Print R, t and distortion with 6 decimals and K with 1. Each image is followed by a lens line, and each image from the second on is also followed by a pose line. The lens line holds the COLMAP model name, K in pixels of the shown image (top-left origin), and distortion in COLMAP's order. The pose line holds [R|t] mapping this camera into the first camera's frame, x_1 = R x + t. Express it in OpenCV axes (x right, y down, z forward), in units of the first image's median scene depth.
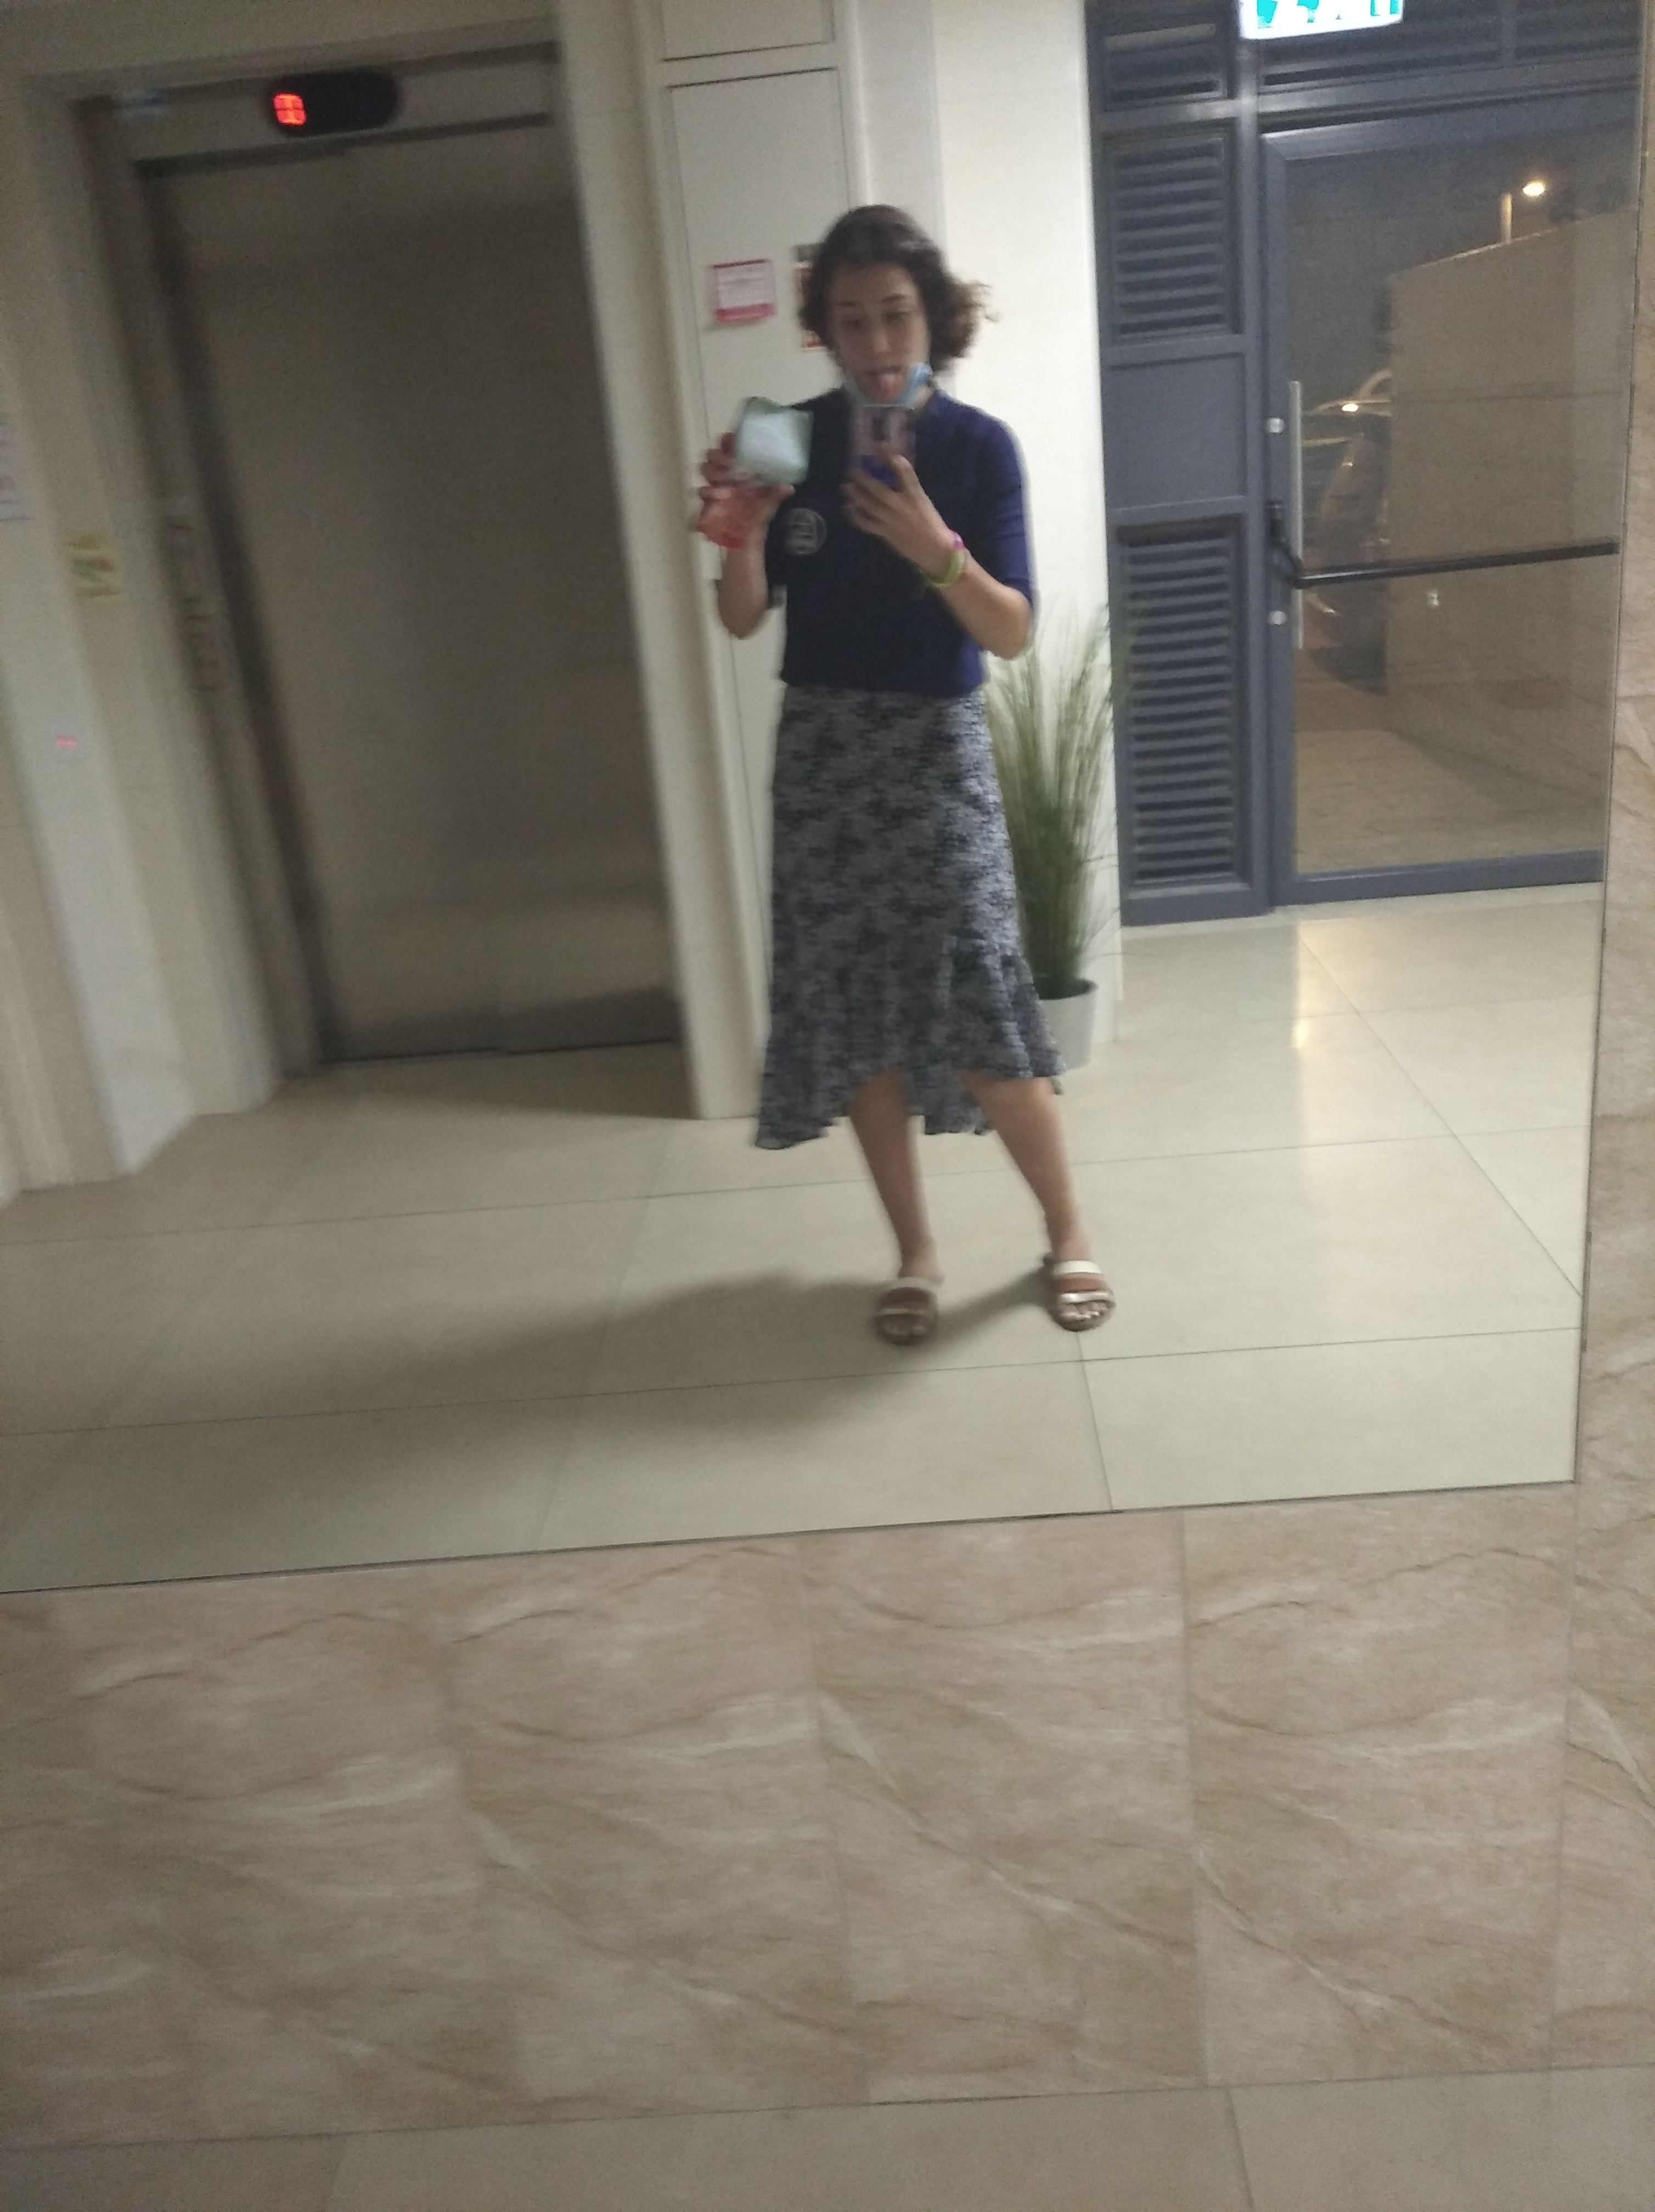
lens RADIAL K [[1884.8, 0, 810.9], [0, 1884.8, 1090.3], [0, 0, 1]] dist [0.042858, -0.079217]
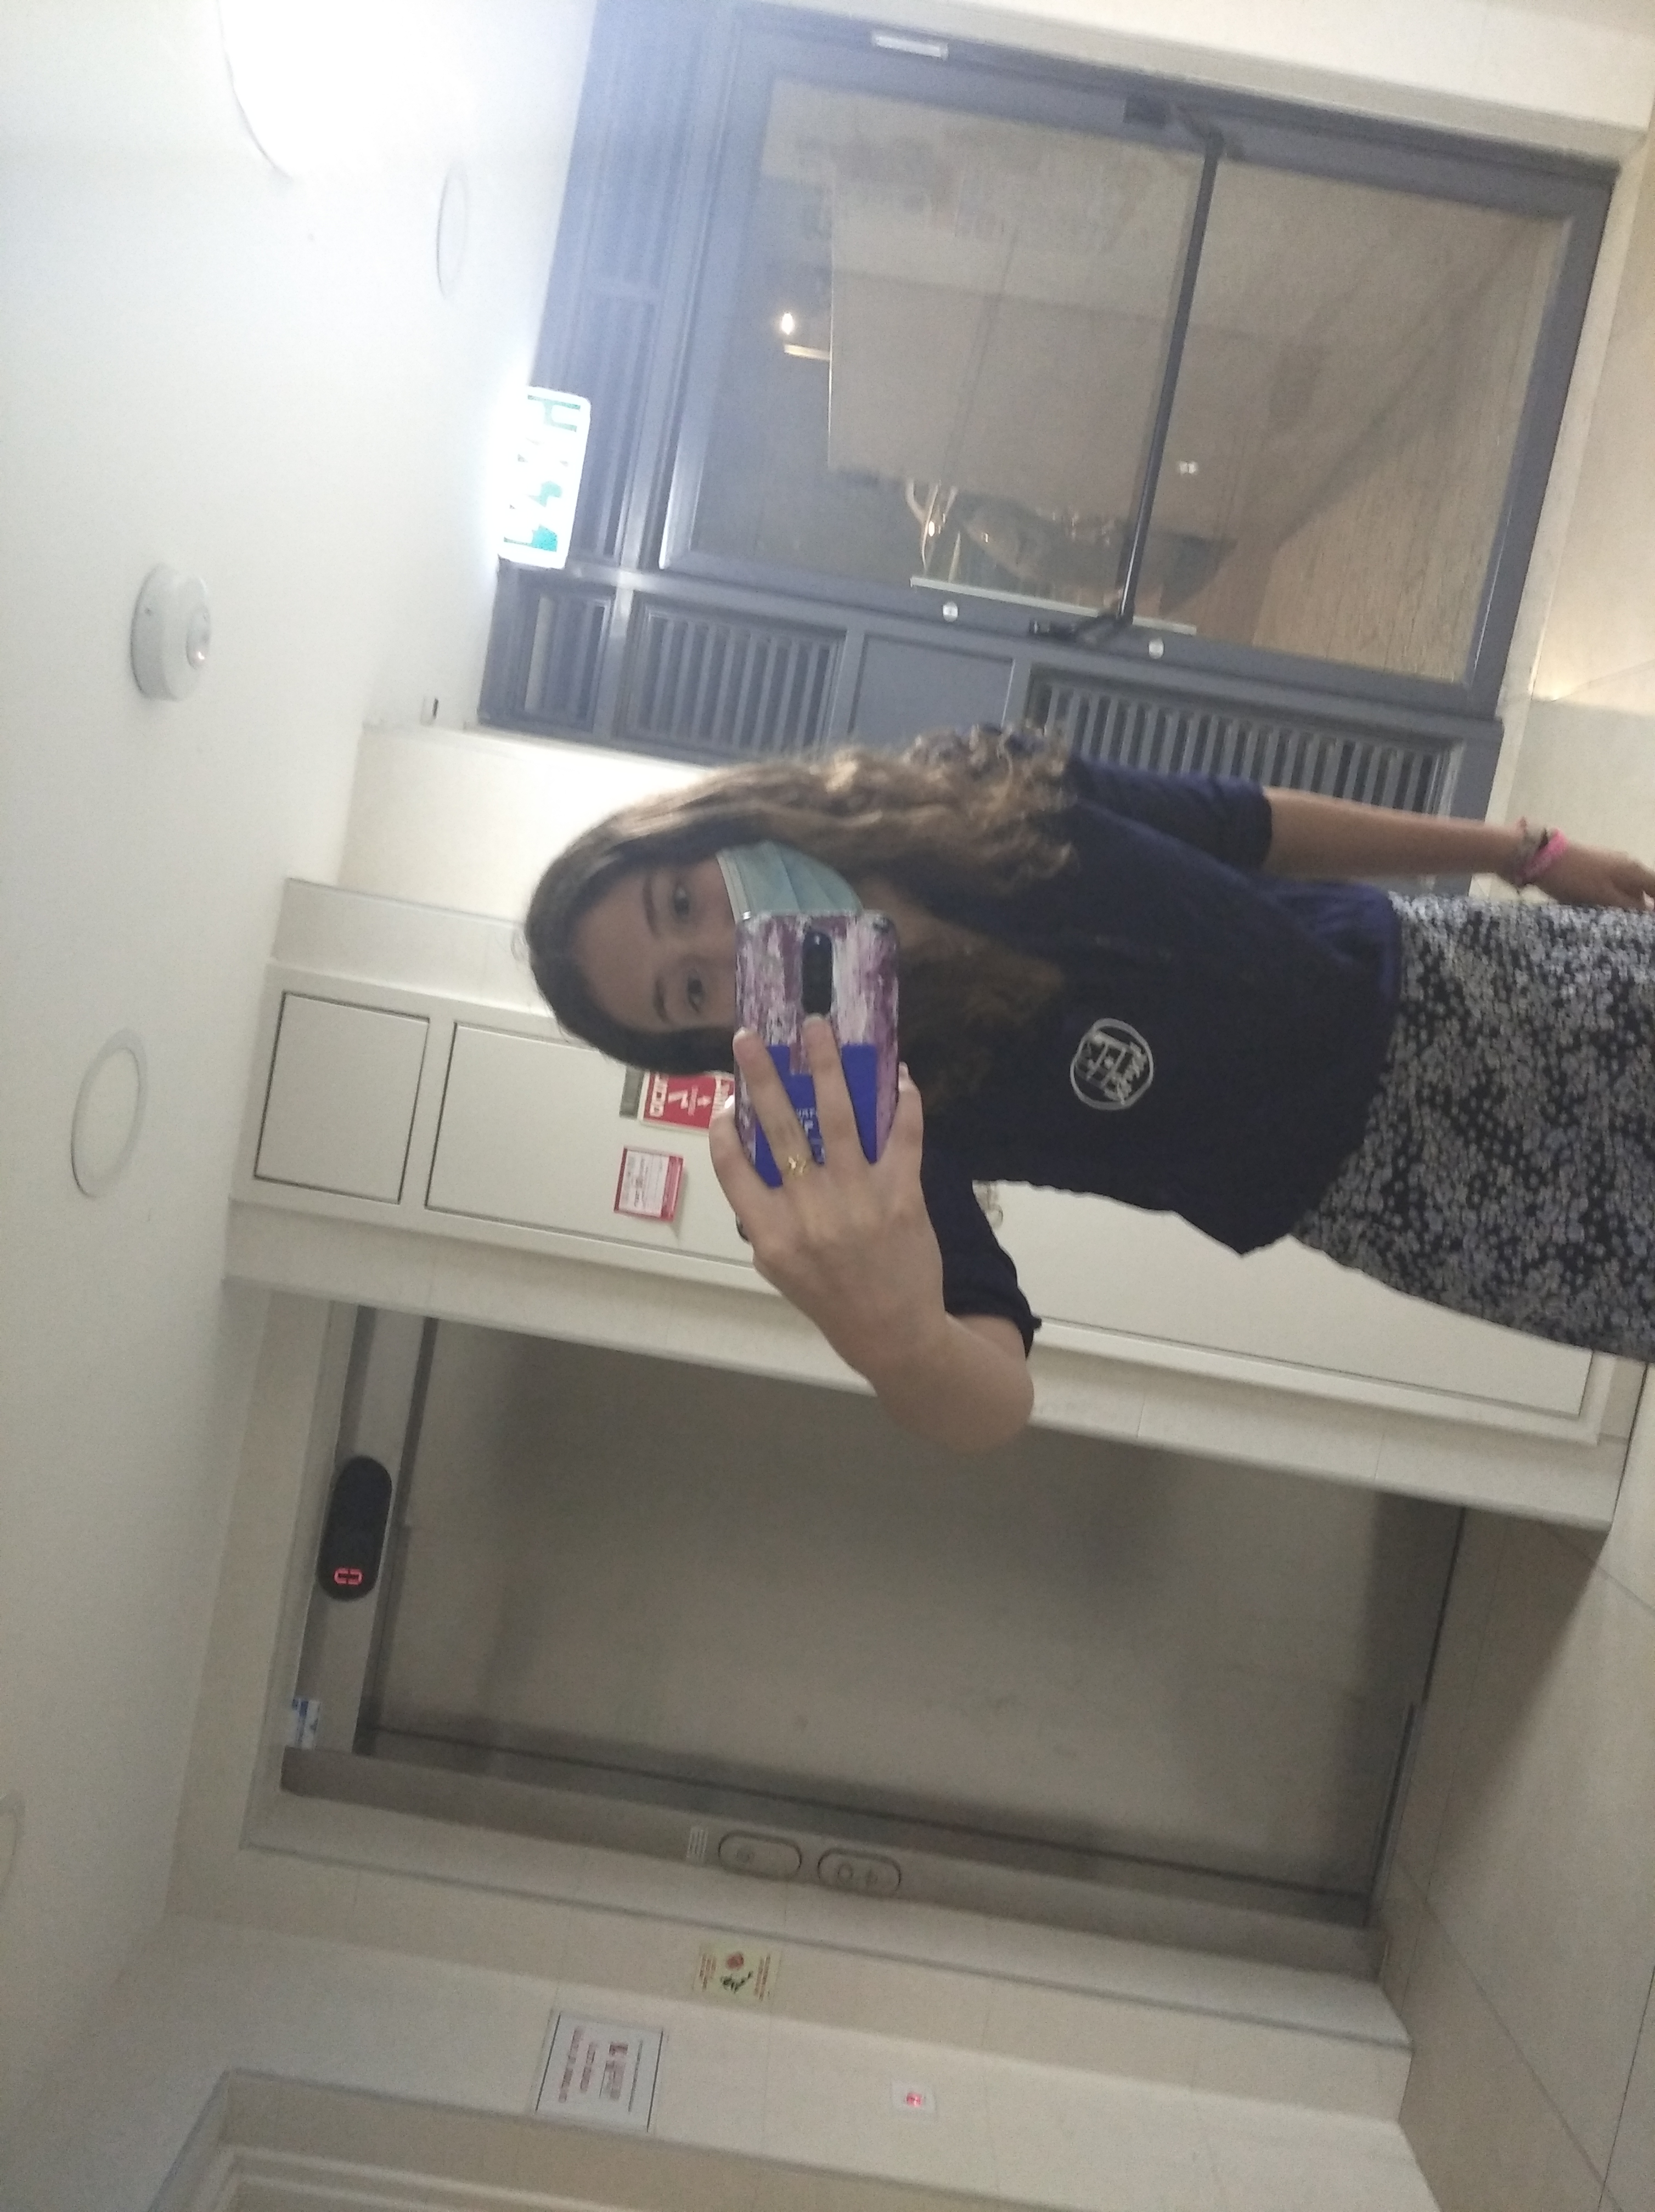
lens RADIAL K [[1884.8, 0, 794.5], [0, 1884.8, 1096.1], [0, 0, 1]] dist [0.042858, -0.079217]
pose [[0.271411, -0.961738, -0.037371, 0.054505], [0.906157, 0.268426, -0.326844, -0.091691], [0.324370, 0.054846, 0.944339, 0.207808]]
